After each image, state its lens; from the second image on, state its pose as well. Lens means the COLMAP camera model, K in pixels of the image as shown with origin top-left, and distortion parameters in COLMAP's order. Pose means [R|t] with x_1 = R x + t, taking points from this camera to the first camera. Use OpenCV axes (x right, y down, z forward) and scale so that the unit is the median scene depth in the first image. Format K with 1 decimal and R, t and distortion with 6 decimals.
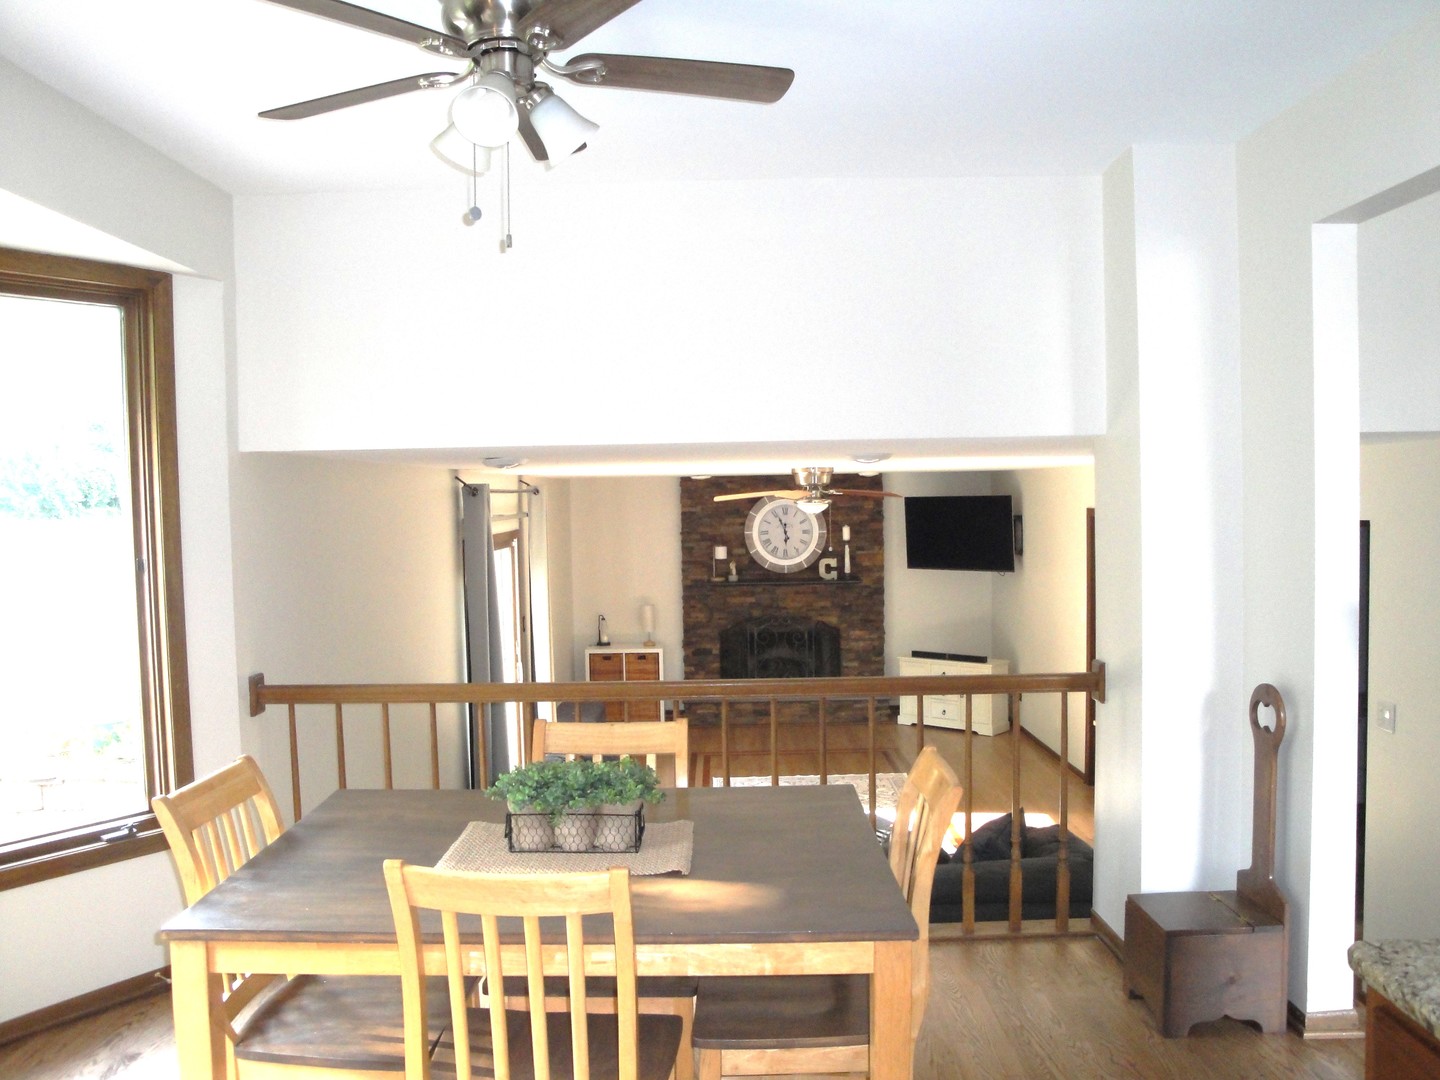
lens RADIAL K [[1185.1, 0, 712.1], [0, 1185.1, 557.3], [0, 0, 1]] dist [-0.170614, 0.159751]
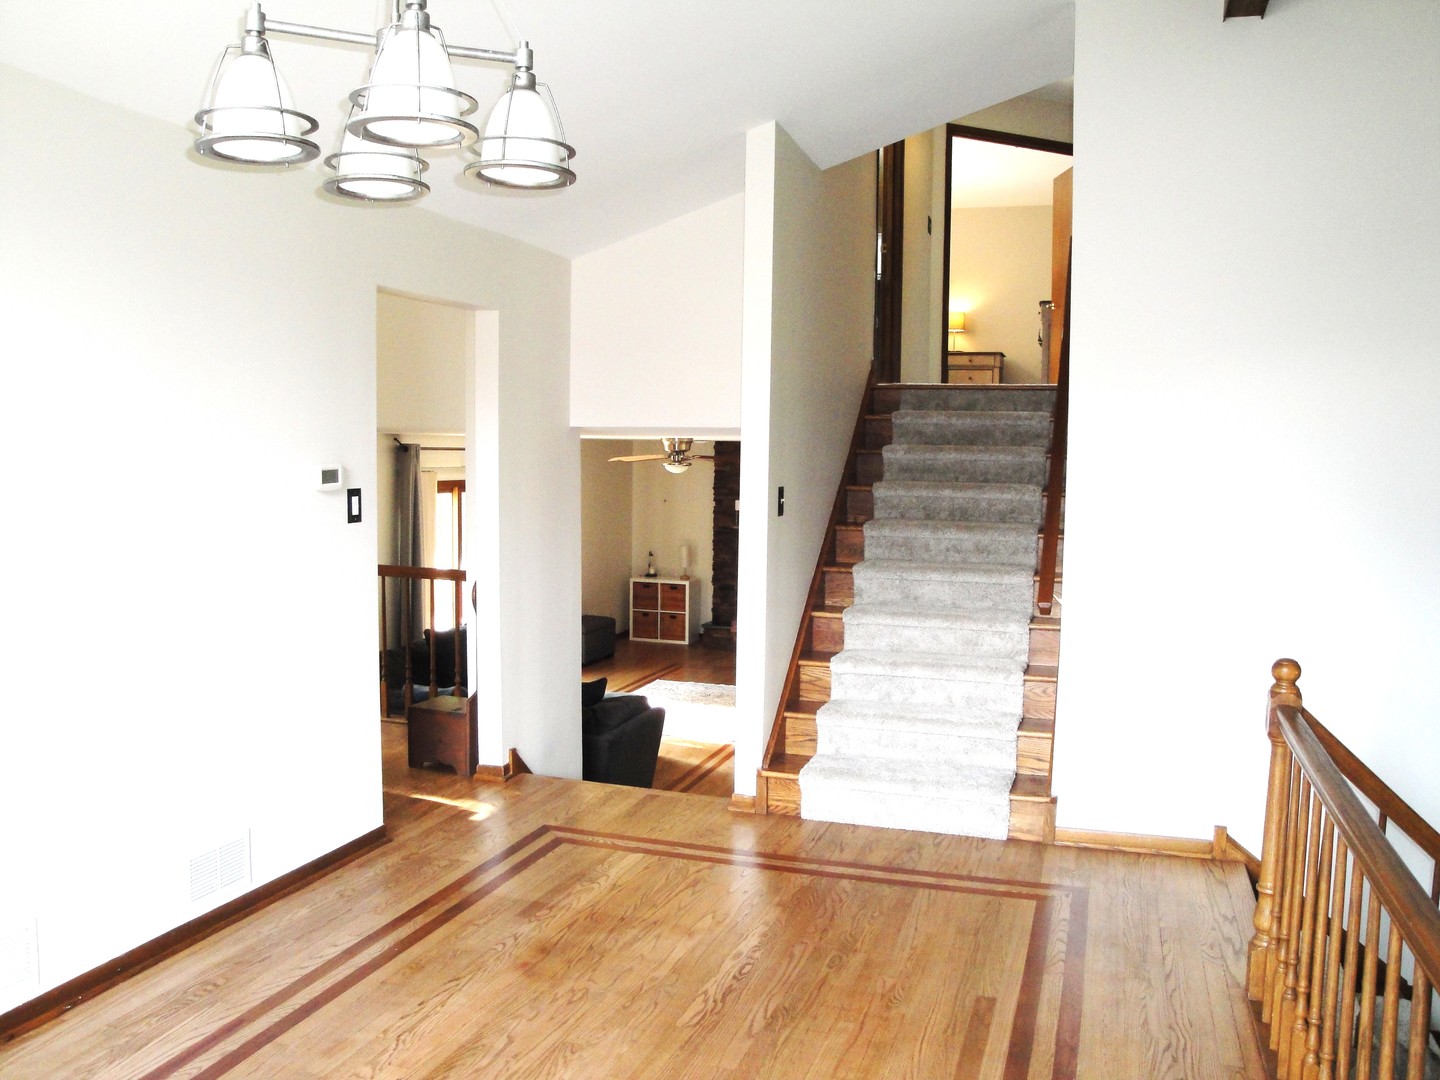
lens RADIAL K [[1185.1, 0, 712.1], [0, 1185.1, 557.3], [0, 0, 1]] dist [-0.170614, 0.159751]
pose [[0.945307, 0.060192, -0.320579, 0.365783], [-0.048670, 0.997852, 0.043841, -0.002465], [0.322529, -0.025841, 0.946207, -0.146698]]
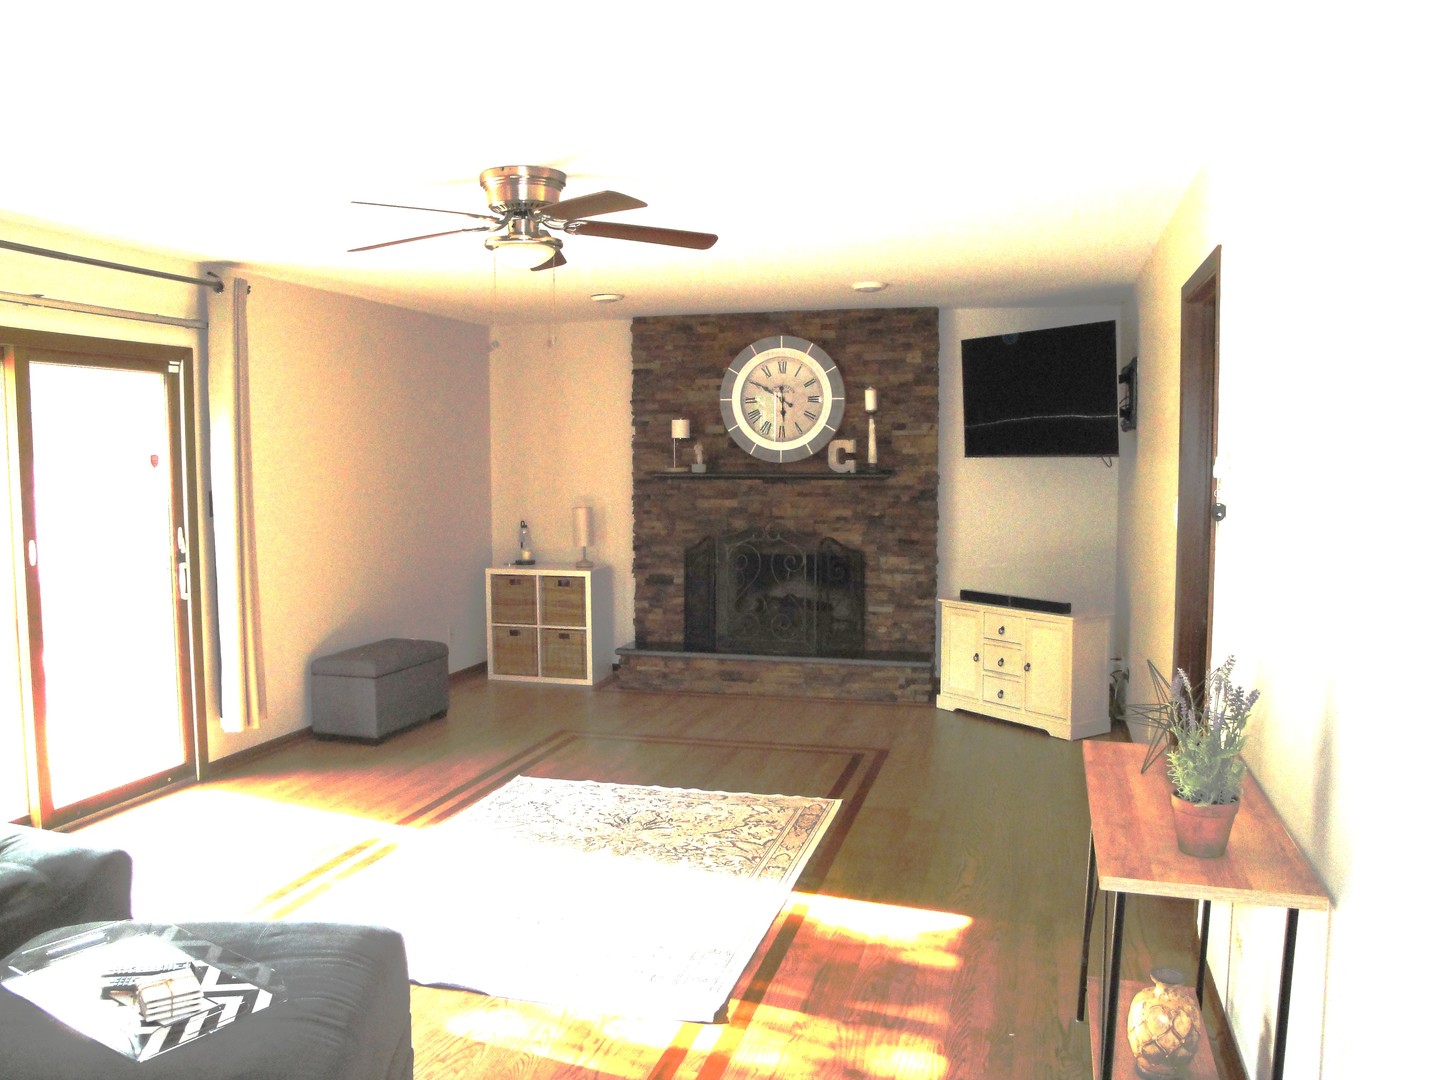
lens RADIAL K [[1185.1, 0, 712.1], [0, 1185.1, 557.3], [0, 0, 1]] dist [-0.170614, 0.159751]
pose [[0.964346, 0.037115, -0.262030, 0.196925], [-0.028514, 0.998925, 0.036550, 0.042297], [0.263105, -0.027775, 0.964367, 0.366280]]
